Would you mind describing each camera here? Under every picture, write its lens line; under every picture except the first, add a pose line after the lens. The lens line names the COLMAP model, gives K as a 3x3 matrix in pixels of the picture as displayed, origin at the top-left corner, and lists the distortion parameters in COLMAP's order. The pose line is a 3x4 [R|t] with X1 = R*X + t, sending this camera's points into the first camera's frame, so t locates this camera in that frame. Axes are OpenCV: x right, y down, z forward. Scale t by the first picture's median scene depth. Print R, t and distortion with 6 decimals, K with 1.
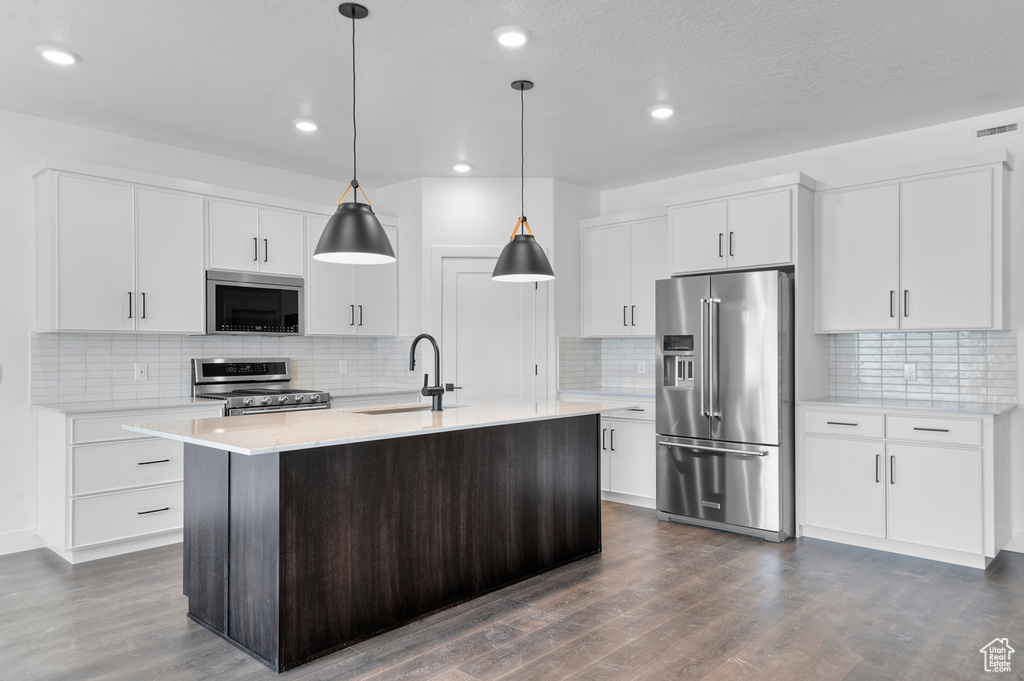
lens RADIAL K [[688.2, 0, 512.4], [0, 688.2, 350.2], [0, 0, 1]] dist [0.042400, -0.003437]
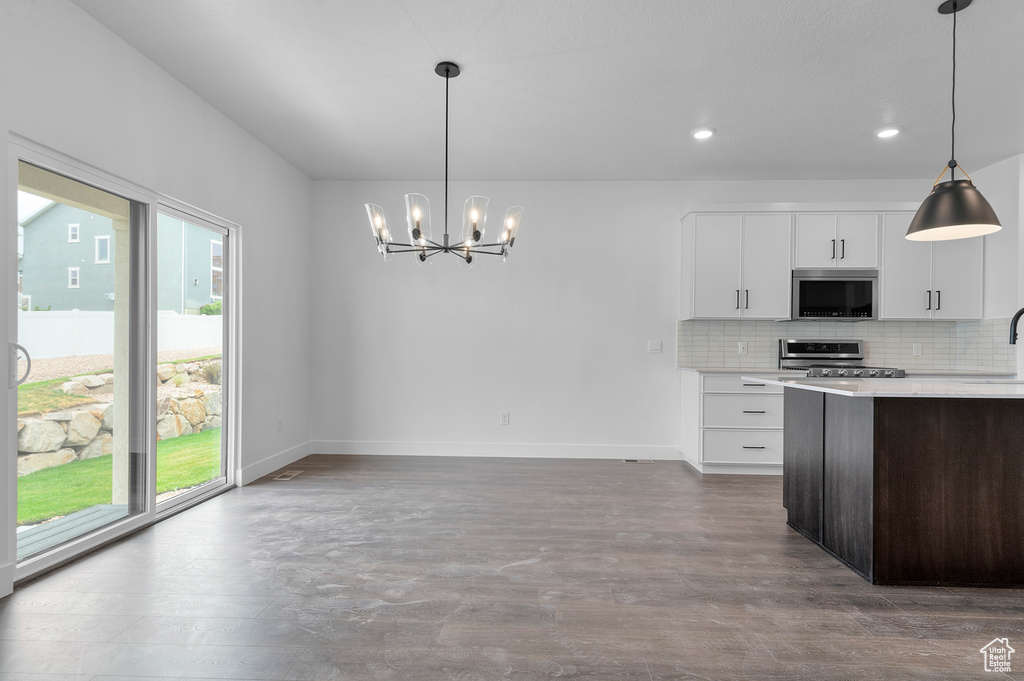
lens RADIAL K [[532.3, 0, 512.6], [0, 532.3, 348.3], [0, 0, 1]] dist [0.010710, -0.004684]
pose [[0.647880, 0.008167, -0.761699, -0.024765], [-0.007451, 0.999963, 0.004384, 0.036962], [0.761706, 0.002835, 0.647916, -0.049498]]
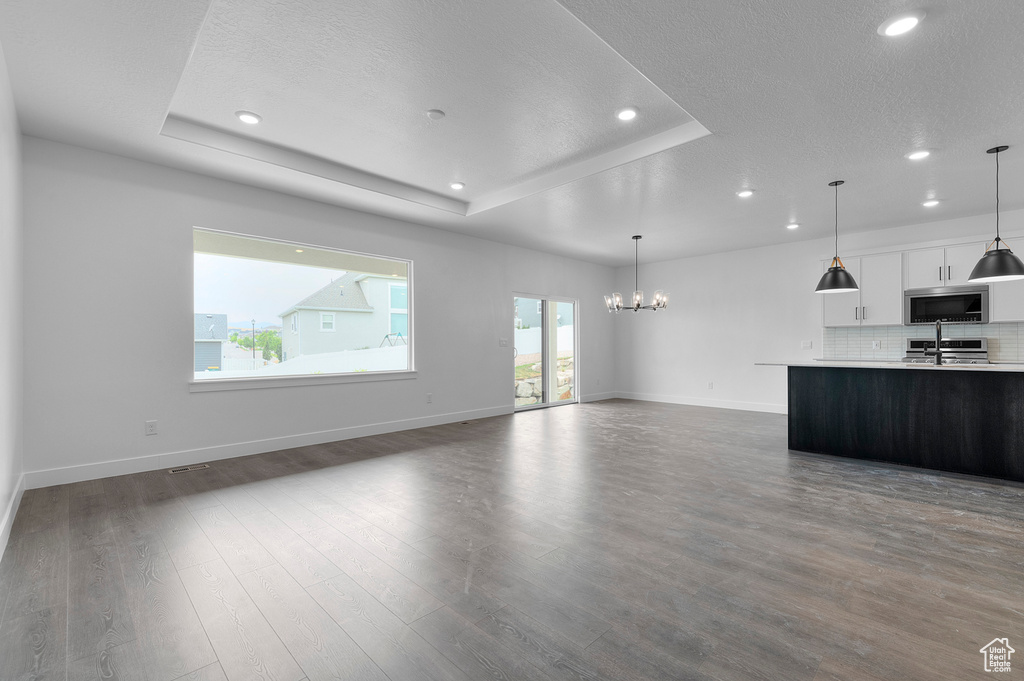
lens RADIAL K [[438.9, 0, 513.9], [0, 438.9, 346.0], [0, 0, 1]] dist [-0.003145, -0.002942]
pose [[-0.047487, 0.001754, -0.998870, 0.967805], [0.005838, 0.999982, 0.001479, 0.031981], [0.998855, -0.005761, -0.047496, 0.001300]]
